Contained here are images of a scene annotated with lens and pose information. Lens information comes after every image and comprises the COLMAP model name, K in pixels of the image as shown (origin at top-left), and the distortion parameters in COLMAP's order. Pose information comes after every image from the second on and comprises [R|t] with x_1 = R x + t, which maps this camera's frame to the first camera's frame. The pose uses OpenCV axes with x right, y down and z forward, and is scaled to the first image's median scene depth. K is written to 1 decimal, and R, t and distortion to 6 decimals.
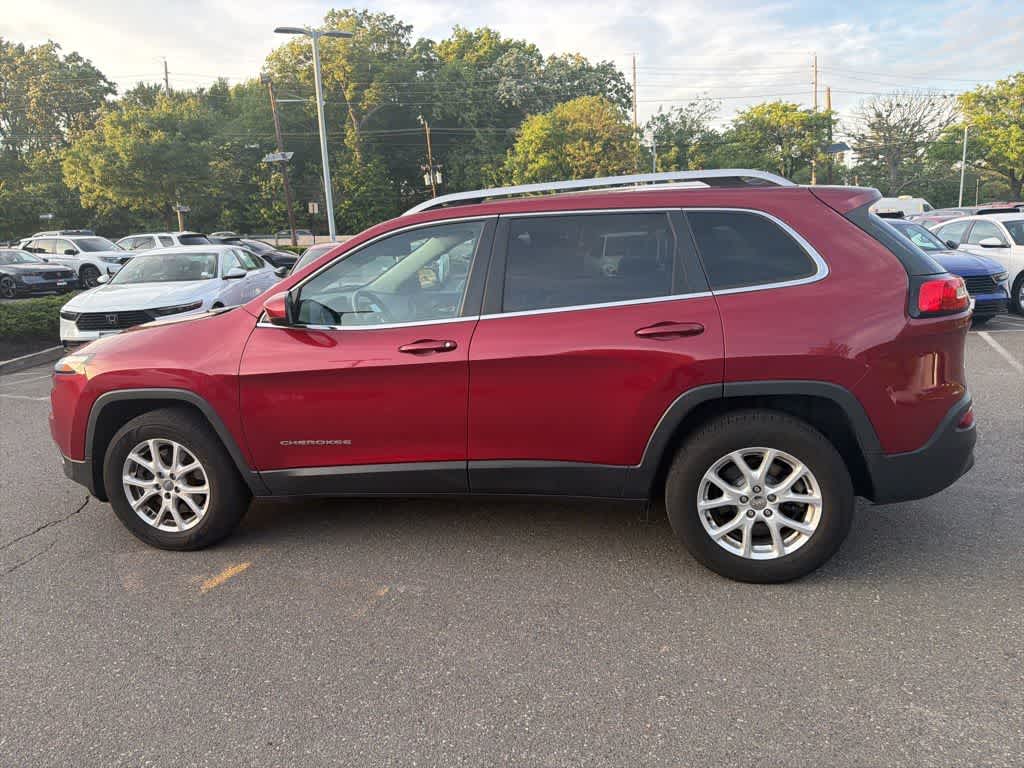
lens RADIAL K [[717.6, 0, 507.8], [0, 717.6, 380.4], [0, 0, 1]] dist [0.019708, -0.028028]
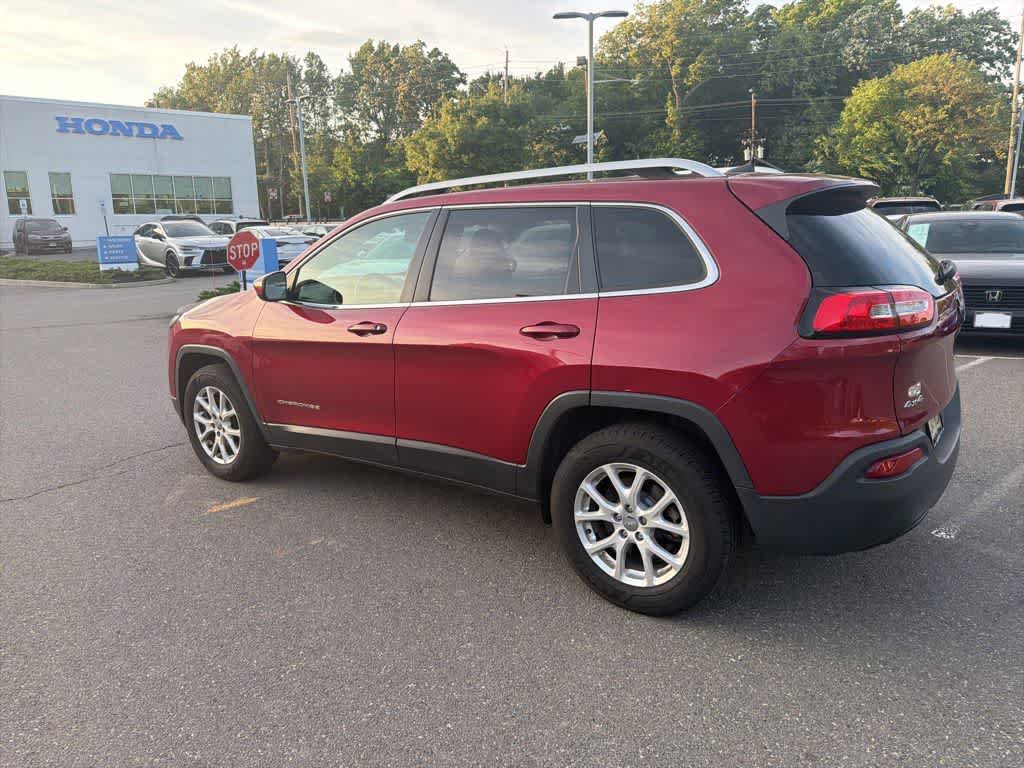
lens RADIAL K [[722.4, 0, 511.2], [0, 722.4, 380.5], [0, 0, 1]] dist [0.007379, -0.011513]
pose [[0.909832, 0.104068, -0.401716, 0.393156], [-0.092887, 0.994554, 0.047271, -0.029447], [0.404448, -0.005695, 0.914543, 0.062783]]
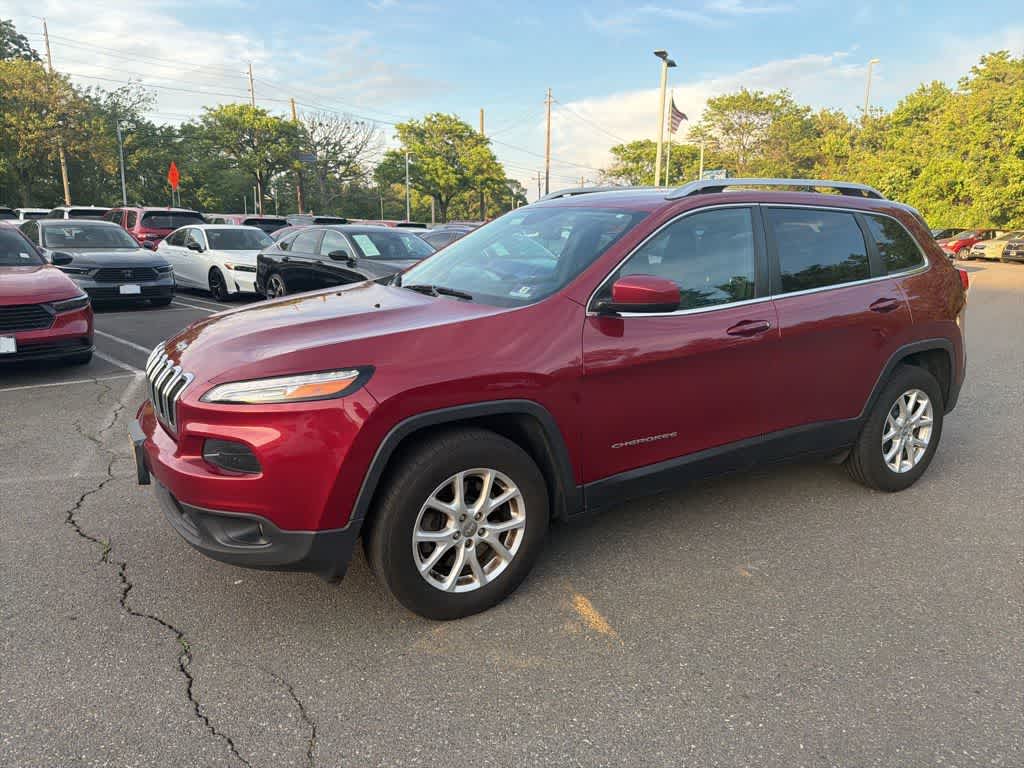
lens RADIAL K [[716.5, 0, 505.4], [0, 716.5, 390.1], [0, 0, 1]] dist [0.024004, -0.037536]
pose [[0.735775, -0.096967, 0.670248, -0.785533], [0.091540, 0.994853, 0.043440, -0.025123], [-0.671011, 0.029393, 0.740865, 0.344792]]
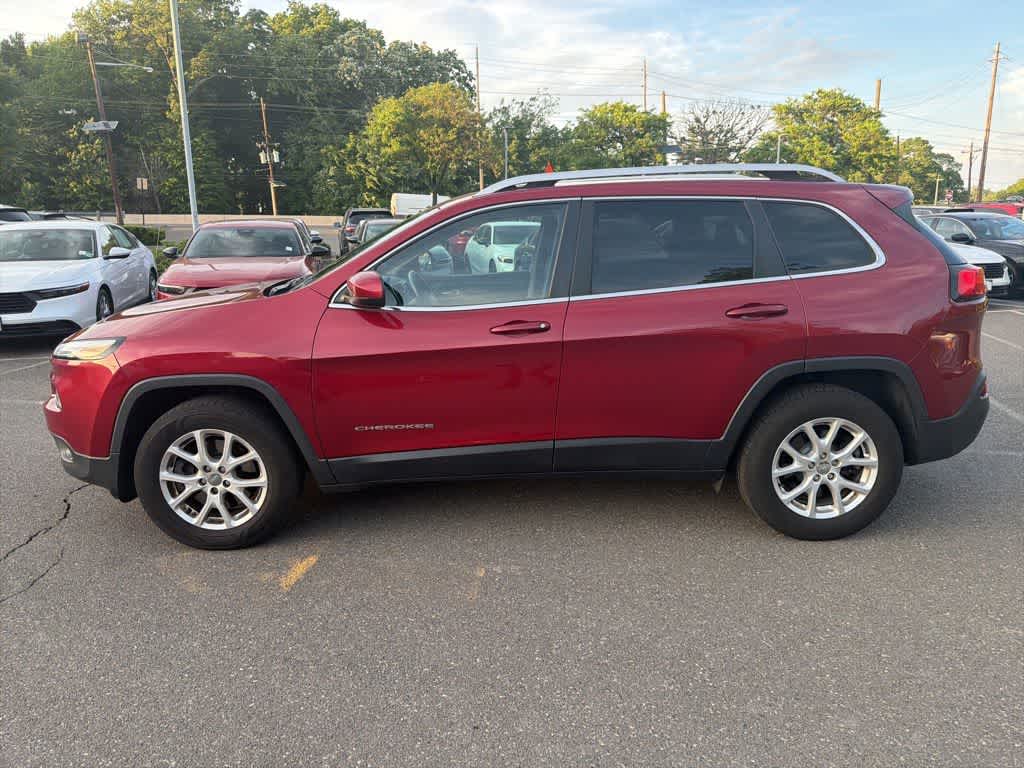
lens RADIAL K [[717.6, 0, 507.8], [0, 717.6, 380.4], [0, 0, 1]] dist [0.019708, -0.028028]
pose [[0.975469, -0.017256, 0.219460, -0.257043], [0.013790, 0.999755, 0.017316, 0.006809], [-0.219705, -0.013865, 0.975468, 0.018247]]
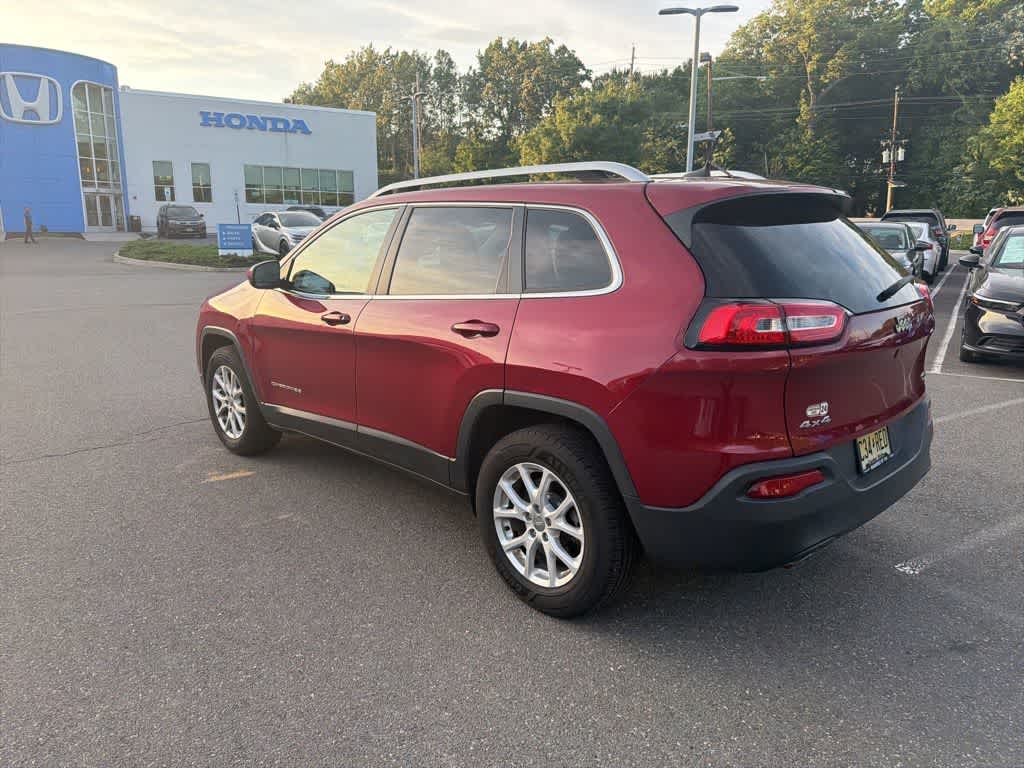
lens RADIAL K [[720.7, 0, 512.0], [0, 720.7, 384.0], [0, 0, 1]] dist [0.028666, -0.039843]
pose [[0.830764, 0.162291, -0.532441, 0.550754], [-0.146038, 0.986593, 0.072857, -0.049827], [0.537126, 0.017230, 0.843326, 0.132483]]
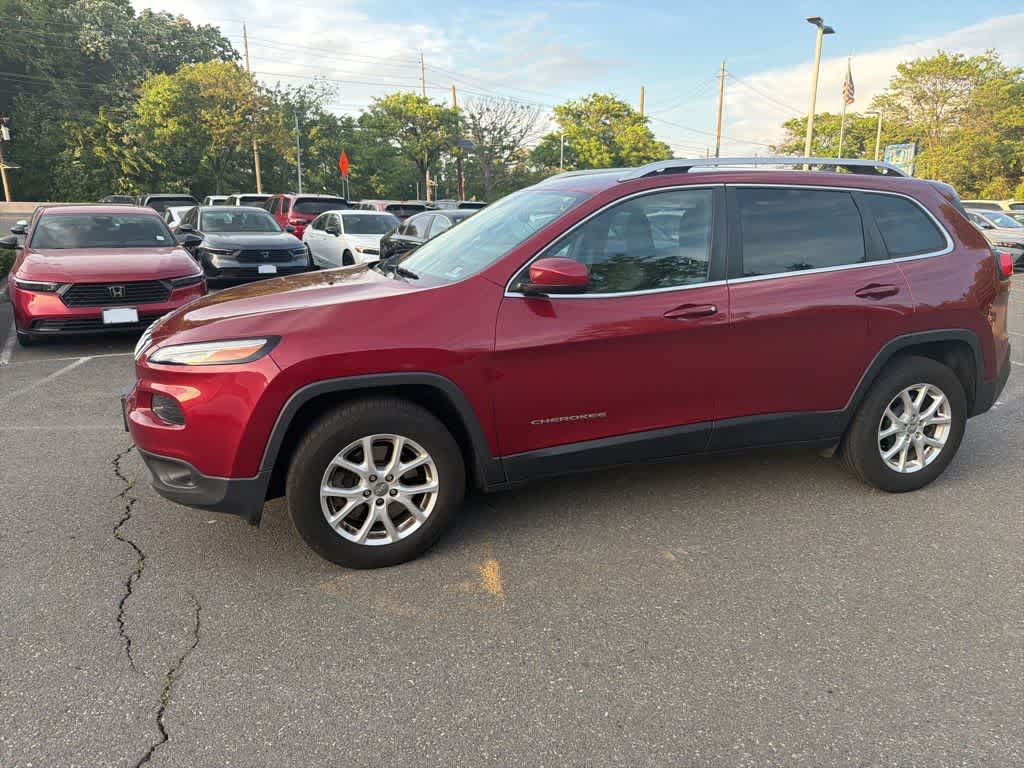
lens RADIAL K [[716.5, 0, 505.4], [0, 716.5, 390.1], [0, 0, 1]] dist [0.024004, -0.037536]
pose [[0.866908, -0.076100, 0.492625, -0.626477], [0.059006, 0.996996, 0.050179, -0.001593], [-0.494963, -0.014433, 0.868794, 0.176644]]
